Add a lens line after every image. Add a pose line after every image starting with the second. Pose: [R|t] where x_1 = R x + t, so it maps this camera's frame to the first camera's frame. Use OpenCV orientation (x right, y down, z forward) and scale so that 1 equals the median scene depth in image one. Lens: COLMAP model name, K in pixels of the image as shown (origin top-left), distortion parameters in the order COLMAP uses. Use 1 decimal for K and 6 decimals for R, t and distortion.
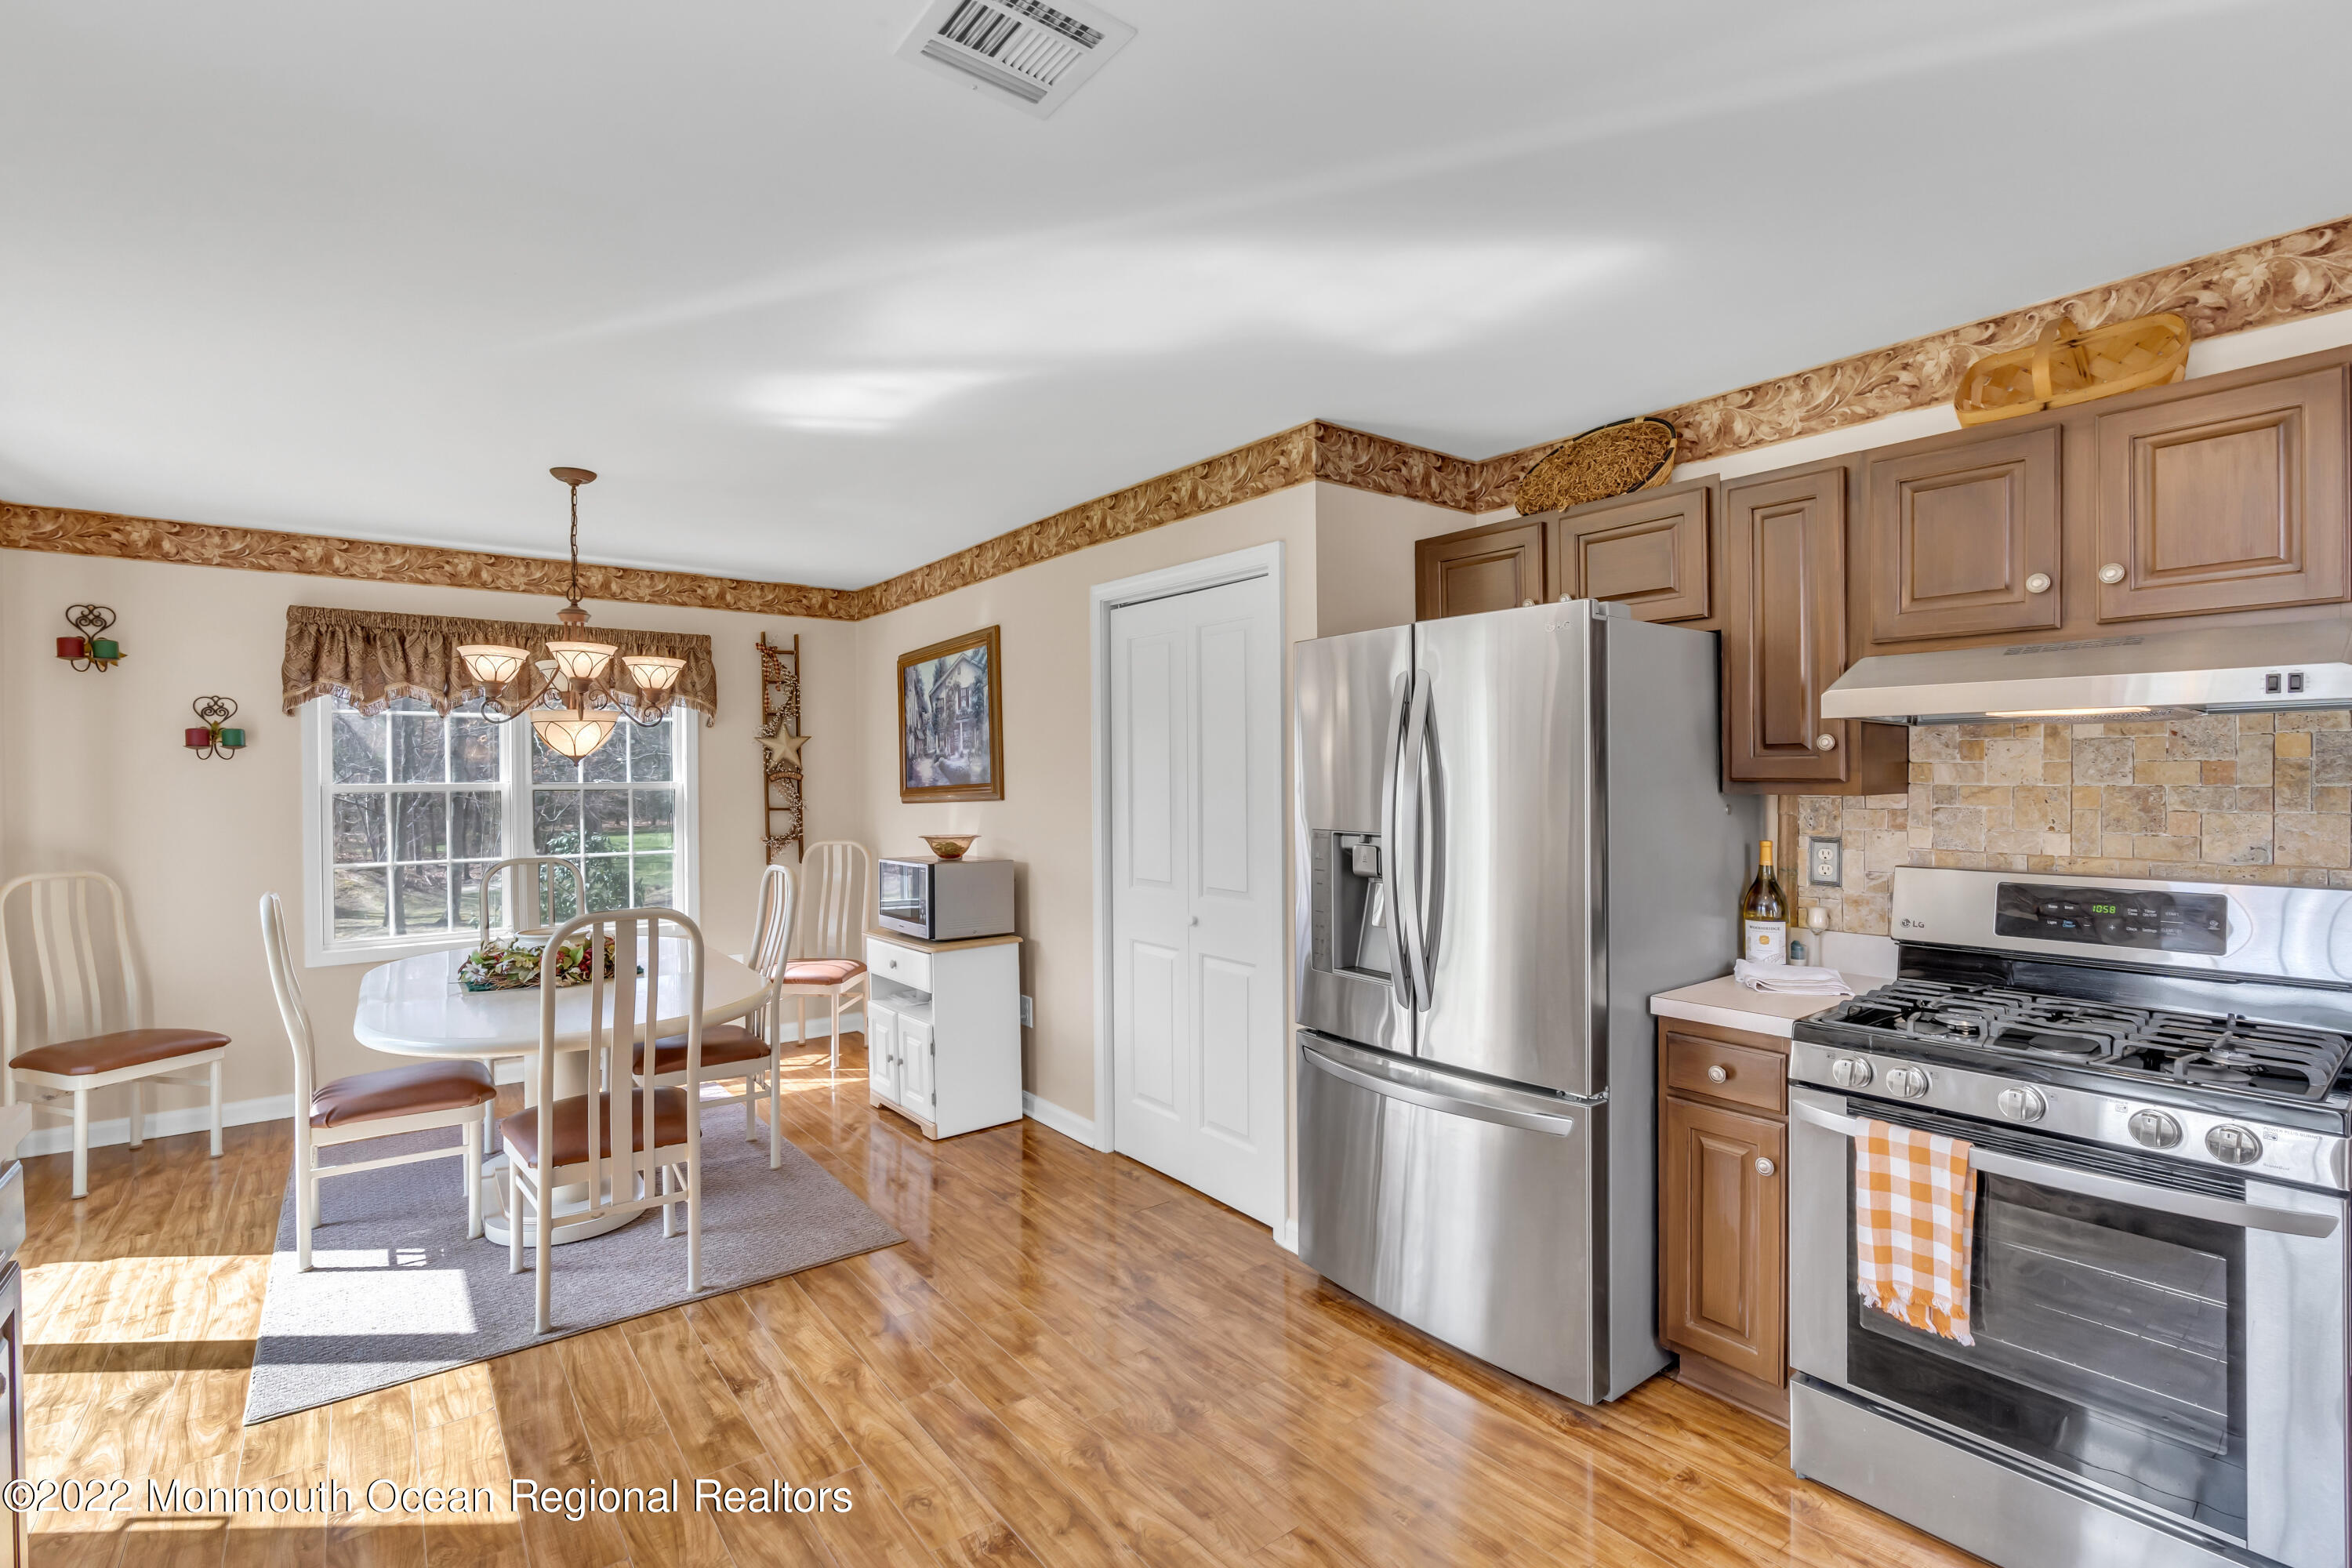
lens RADIAL K [[1066.8, 0, 1191.1], [0, 1066.8, 787.2], [0, 0, 1]] dist [-0.011584, 0.002366]
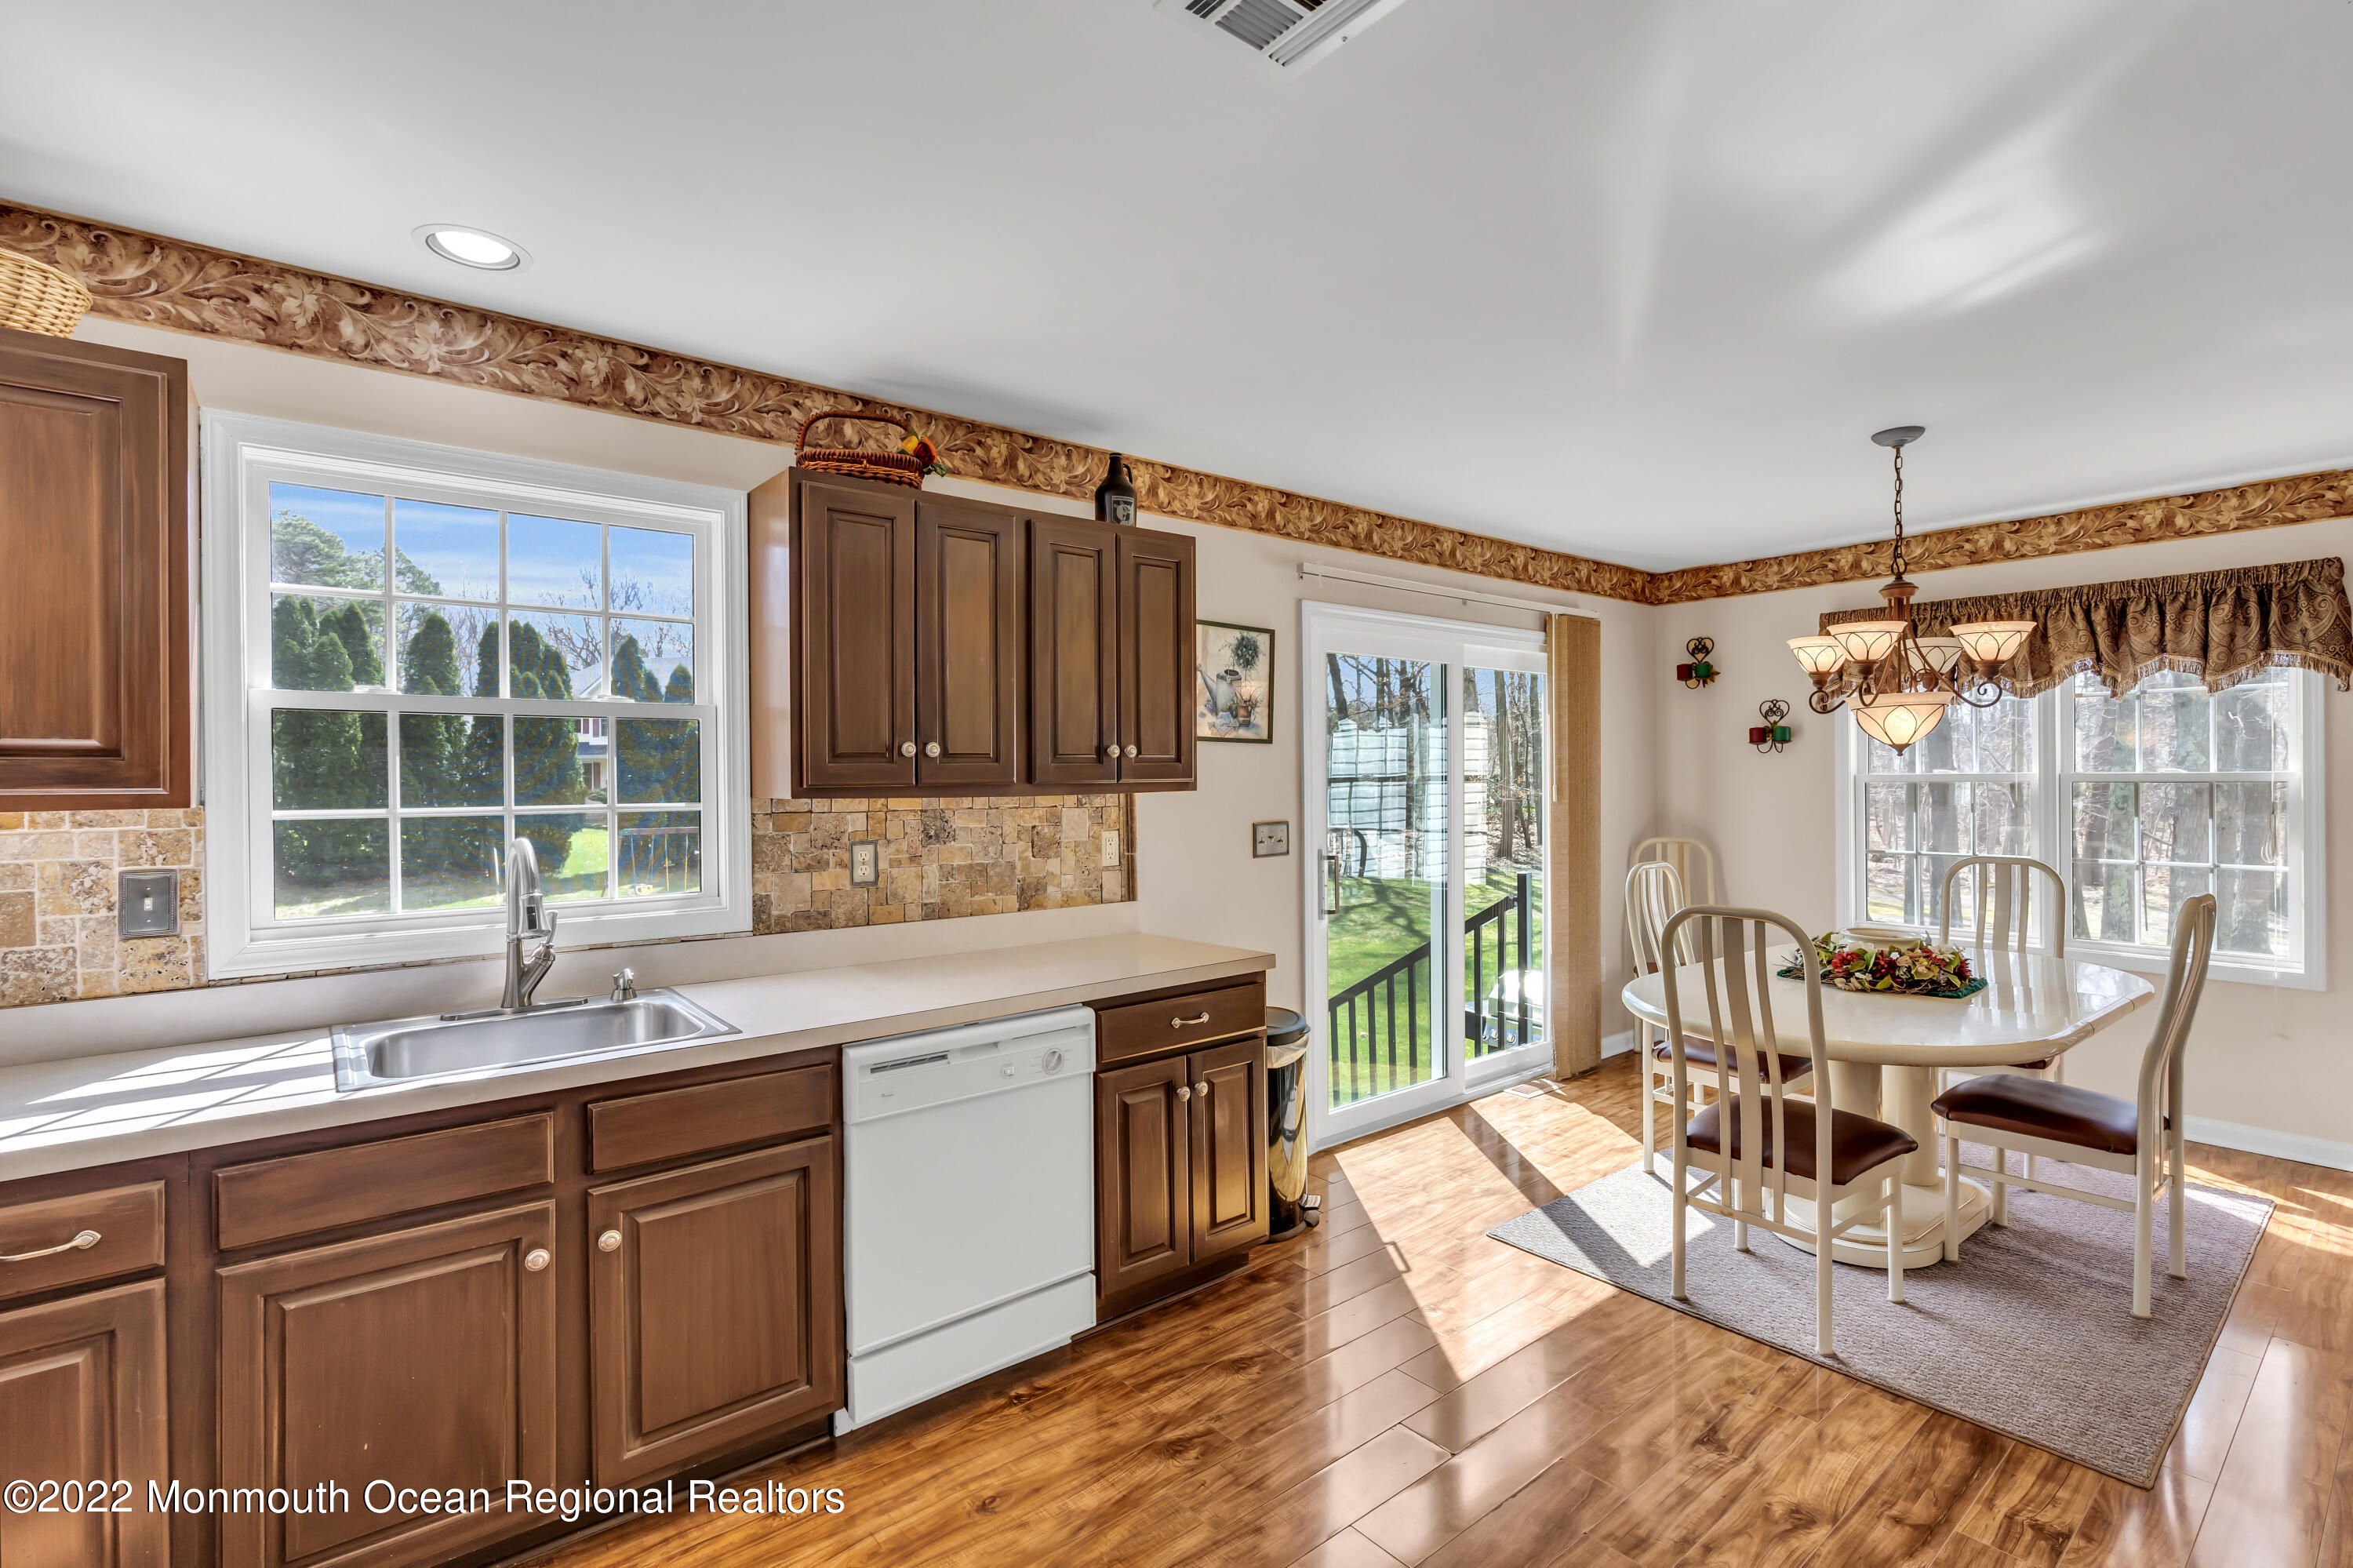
lens RADIAL K [[1067.3, 0, 1175.9], [0, 1067.3, 781.0], [0, 0, 1]] dist [-0.011584, 0.002366]
pose [[0.014453, 0.009562, -0.999850, 0.352931], [-0.002687, 0.999951, 0.009524, -0.005199], [0.999892, 0.002549, 0.014478, 0.401090]]
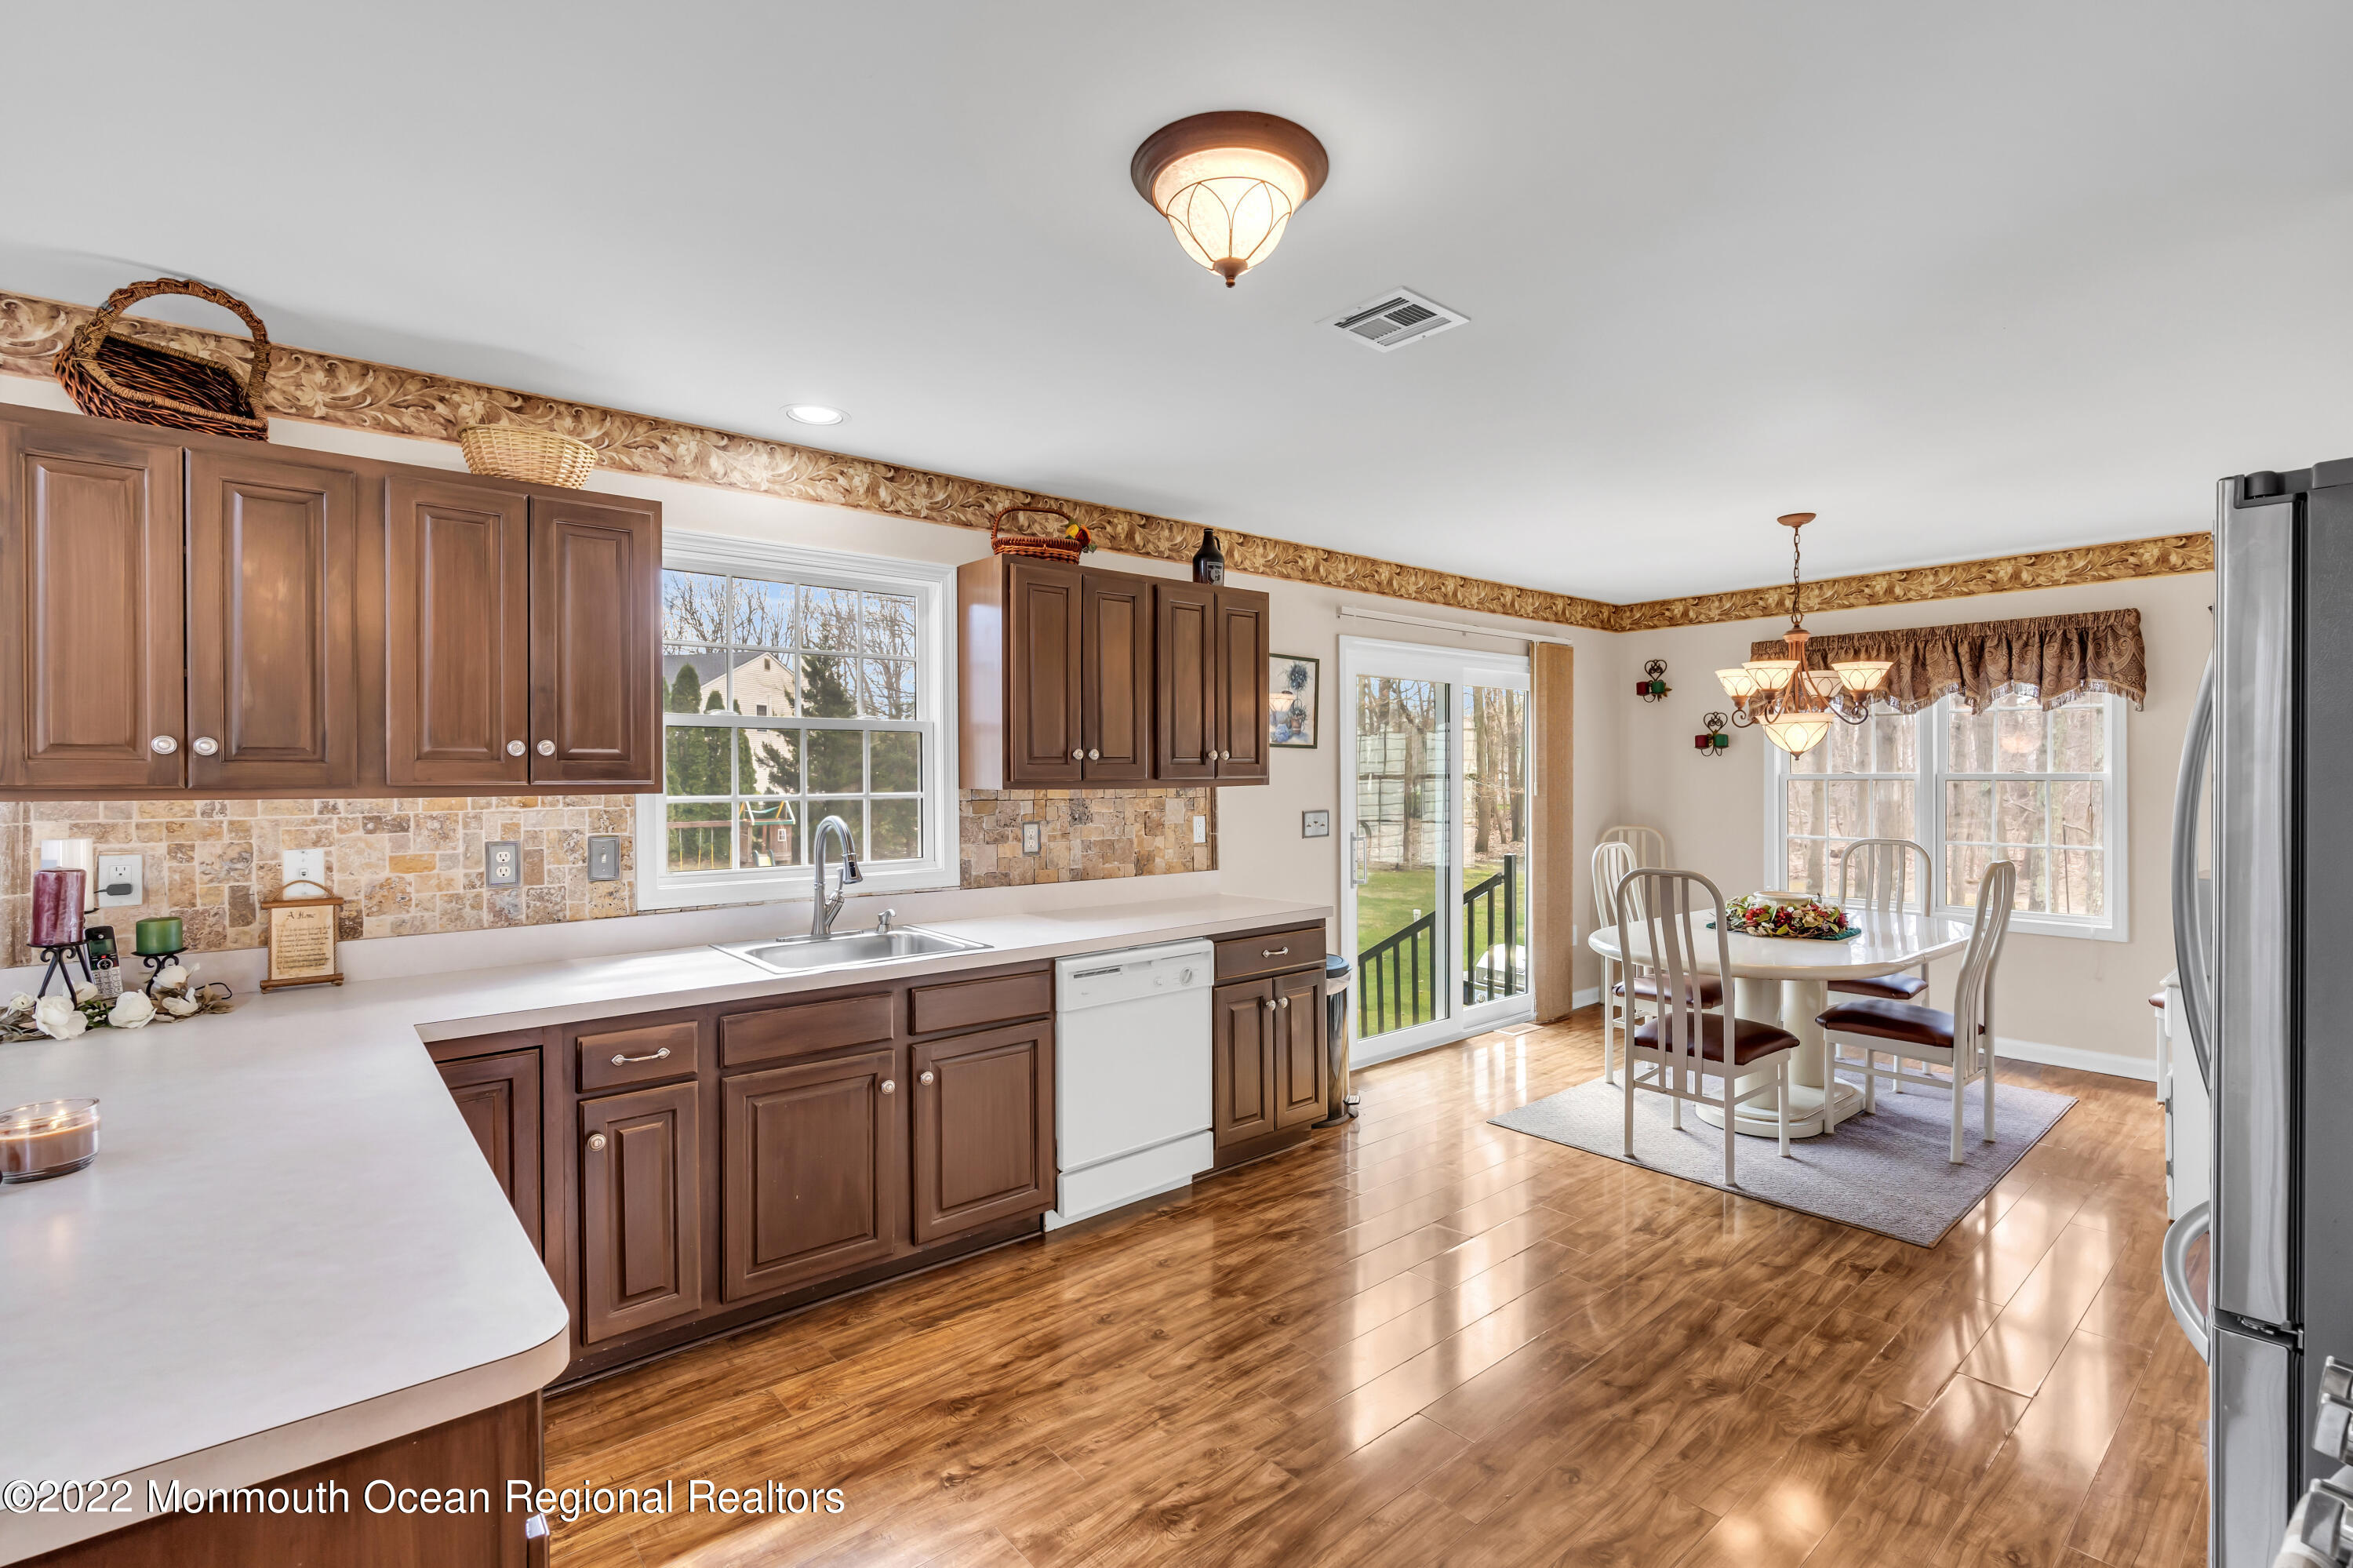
lens RADIAL K [[1067.3, 0, 1175.4], [0, 1067.3, 779.2], [0, 0, 1]] dist [-0.011584, 0.002366]
pose [[0.035862, 0.010578, -0.999301, 0.663295], [-0.005630, 0.999930, 0.010383, -0.007033], [0.999341, 0.005254, 0.035919, 0.273674]]
